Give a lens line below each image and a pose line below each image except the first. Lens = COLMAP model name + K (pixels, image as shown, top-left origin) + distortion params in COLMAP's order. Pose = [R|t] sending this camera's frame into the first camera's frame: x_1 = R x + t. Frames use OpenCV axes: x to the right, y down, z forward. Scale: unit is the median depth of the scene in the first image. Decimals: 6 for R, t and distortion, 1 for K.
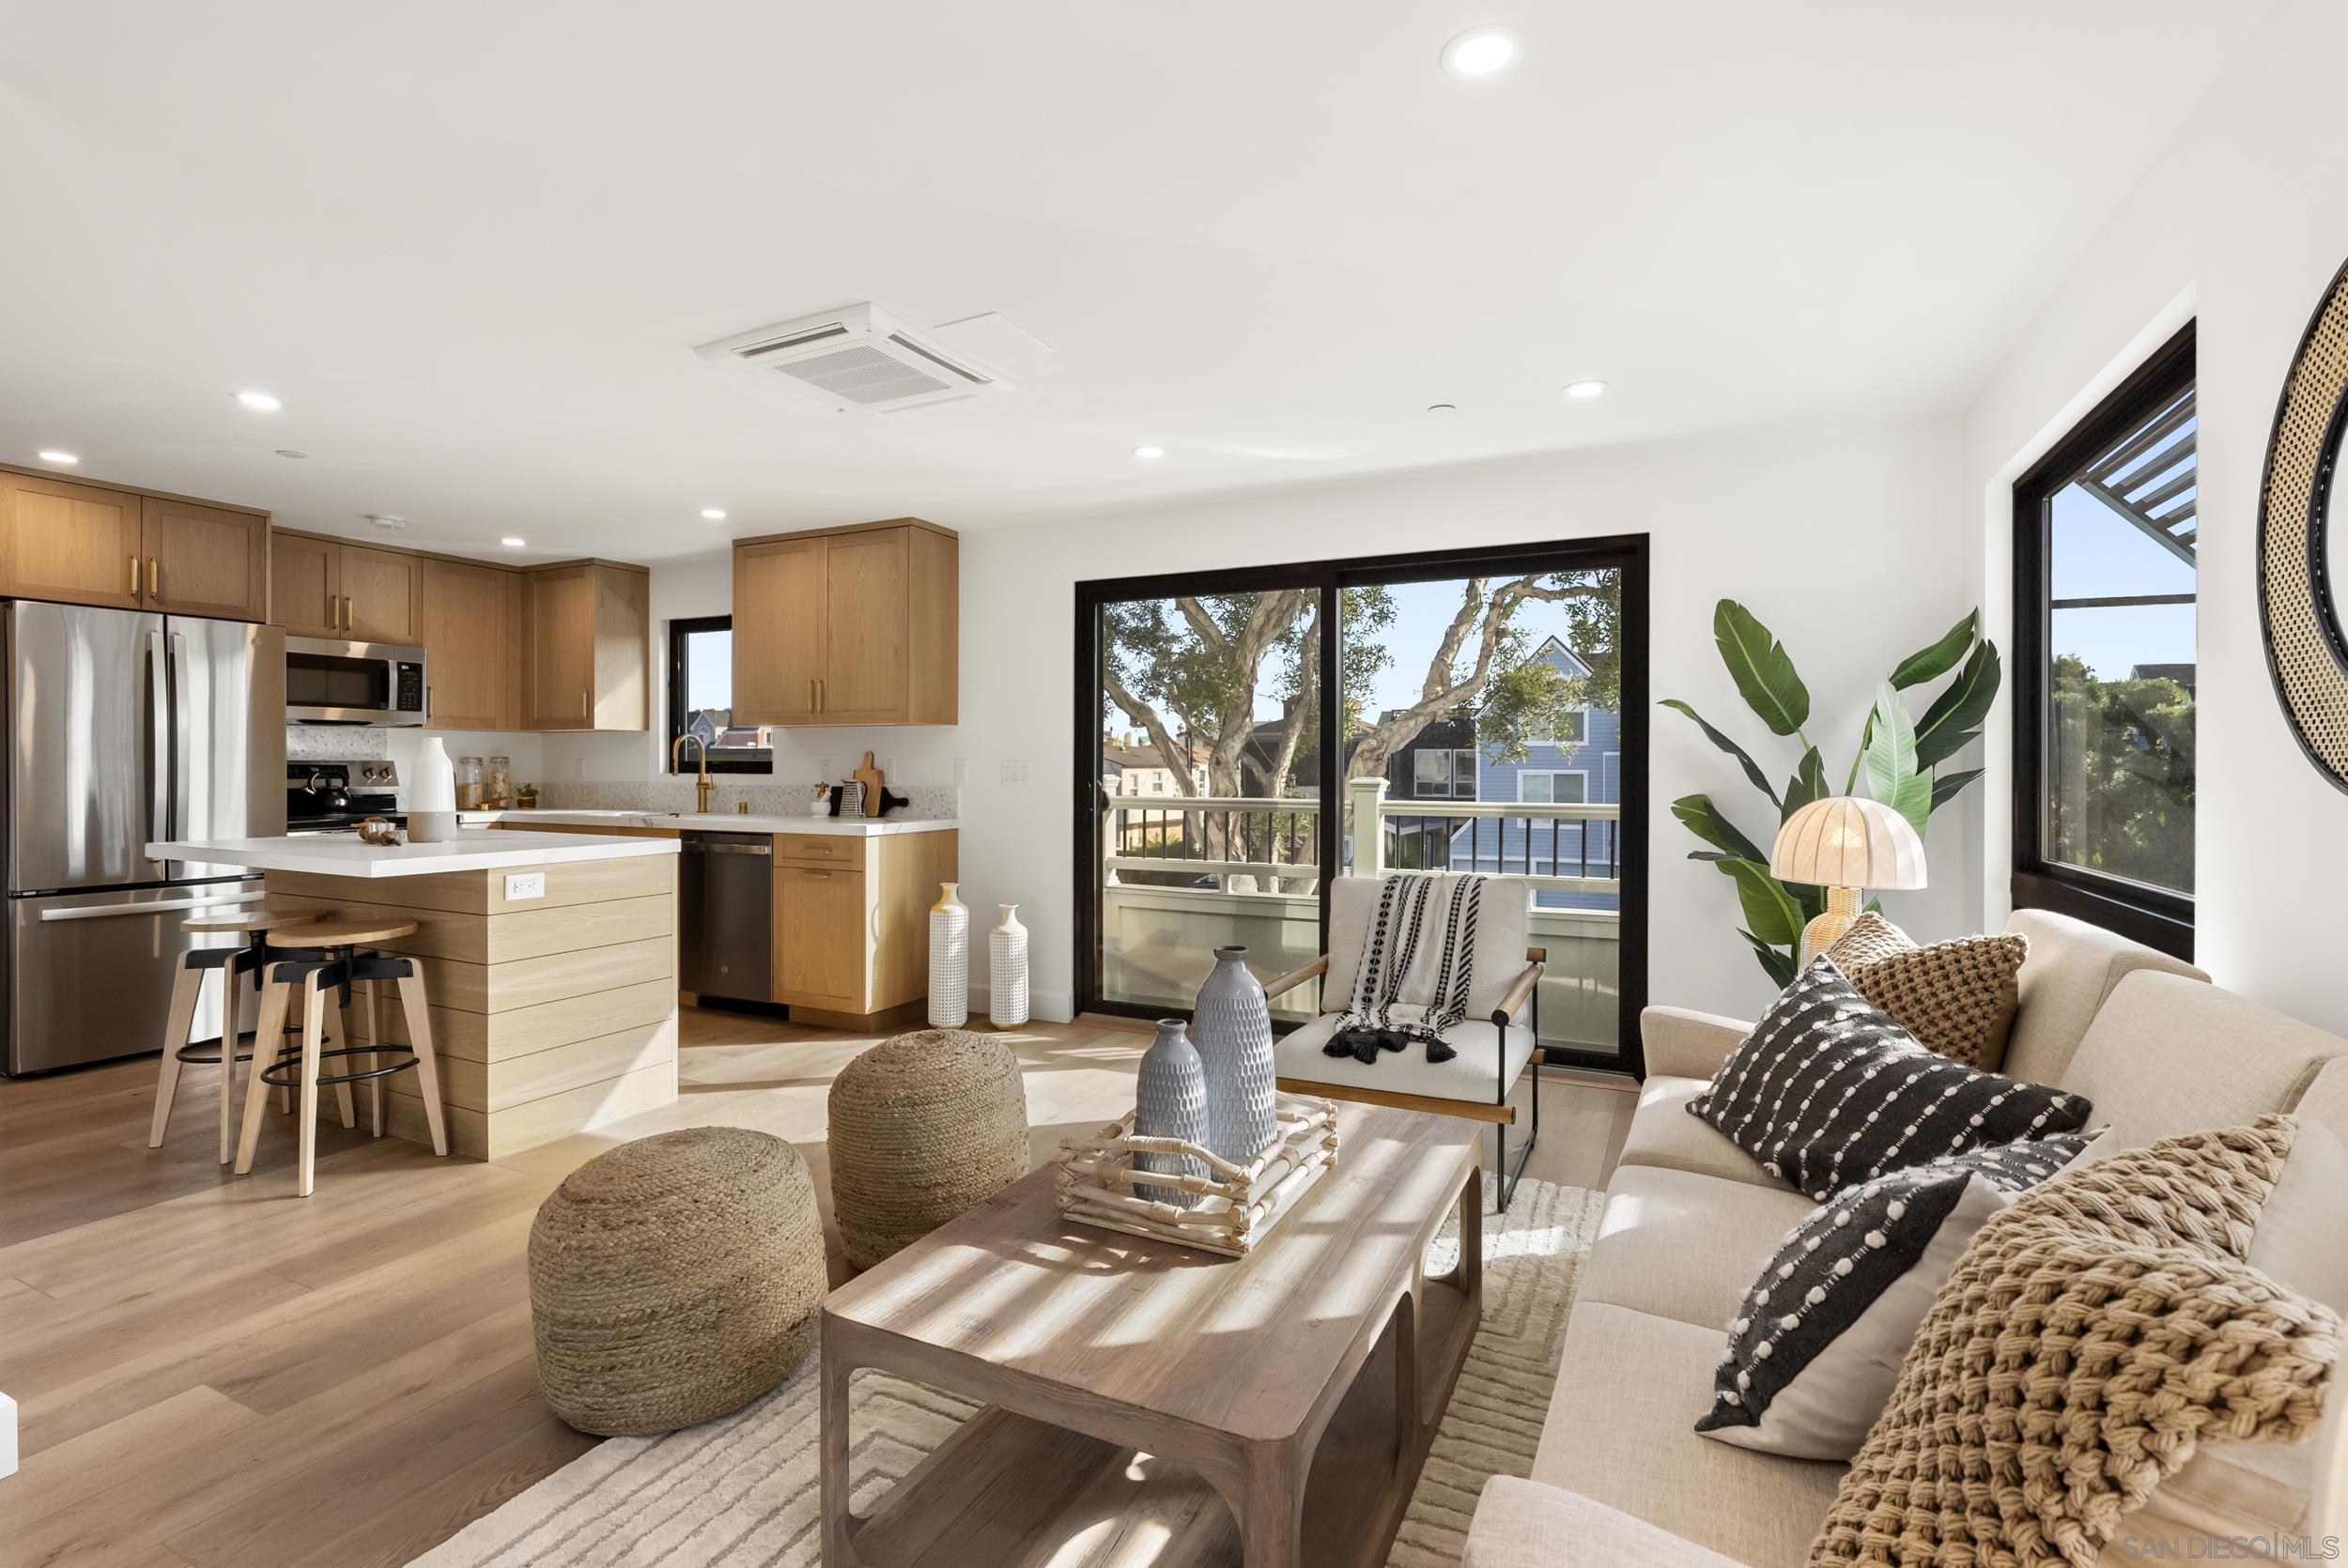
lens RADIAL K [[1077.1, 0, 1161.1], [0, 1077.1, 771.9], [0, 0, 1]] dist [-0.009558, 0.003978]
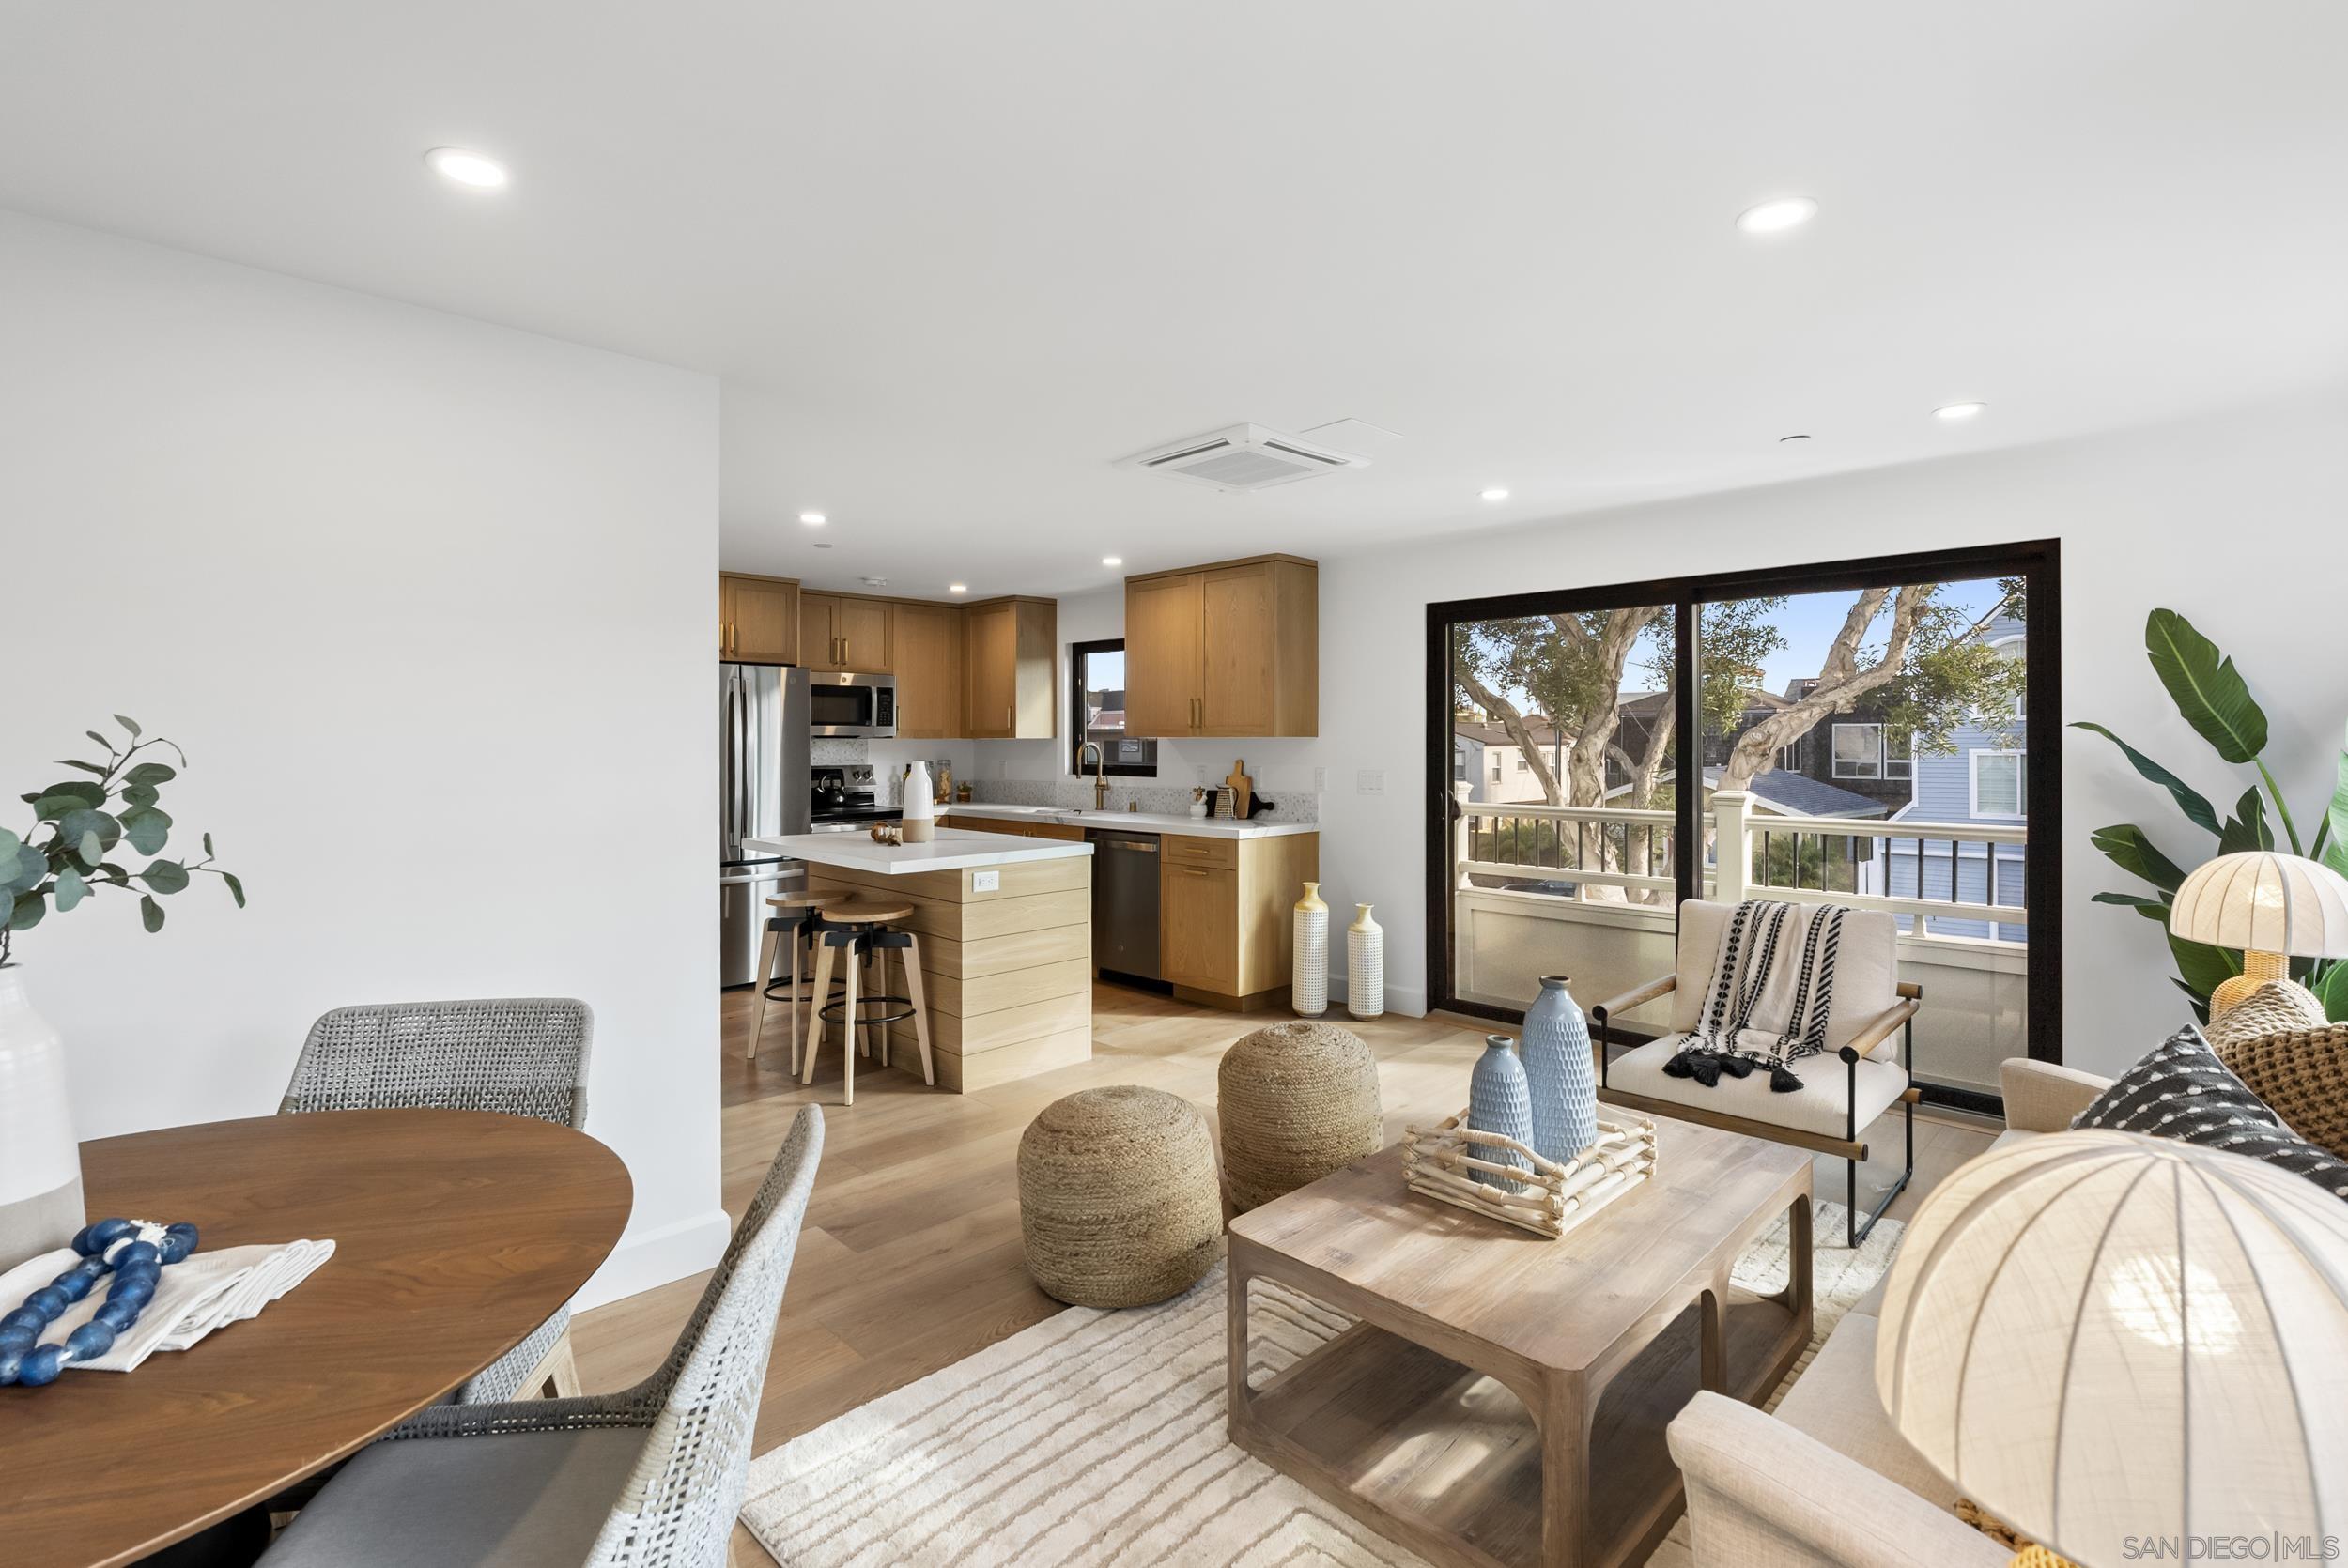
lens RADIAL K [[1077.1, 0, 1155.4], [0, 1077.1, 728.4], [0, 0, 1]] dist [-0.009558, 0.003978]
pose [[0.945151, -0.006082, -0.326576, 0.022222], [0.000235, 0.999839, -0.017942, -0.052229], [0.326633, 0.016881, 0.945001, -0.152719]]
